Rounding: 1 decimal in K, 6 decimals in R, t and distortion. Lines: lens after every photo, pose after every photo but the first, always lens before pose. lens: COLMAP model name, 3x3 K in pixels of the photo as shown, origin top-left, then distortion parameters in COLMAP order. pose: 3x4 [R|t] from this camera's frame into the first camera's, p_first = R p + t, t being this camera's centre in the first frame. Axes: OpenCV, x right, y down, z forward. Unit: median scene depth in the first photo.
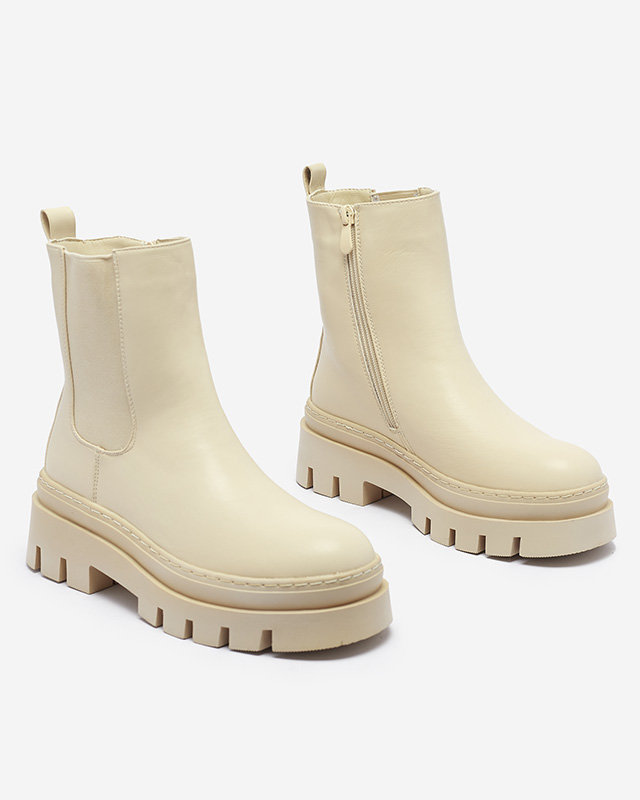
lens RADIAL K [[2244.0, 0, 322.4], [0, 2244.0, 405.0], [0, 0, 1]] dist [0.246753, 0.000000]
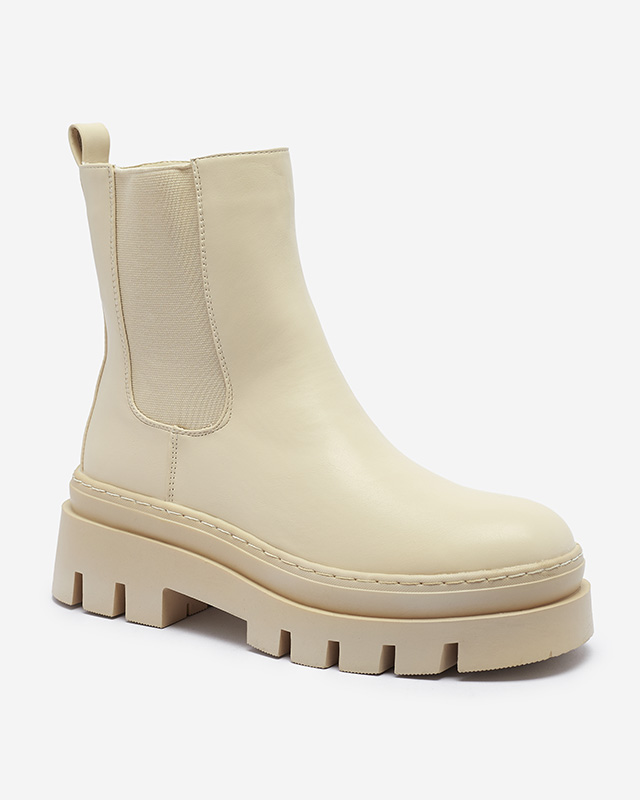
lens RADIAL K [[2244.0, 0, 376.0], [0, 2244.0, 402.4], [0, 0, 1]] dist [0.246753, 0.000000]
pose [[0.979116, -0.029589, 0.201138, -0.188411], [0.048091, 0.994983, -0.087729, 0.081274], [-0.197533, 0.095570, 0.975626, 0.259583]]
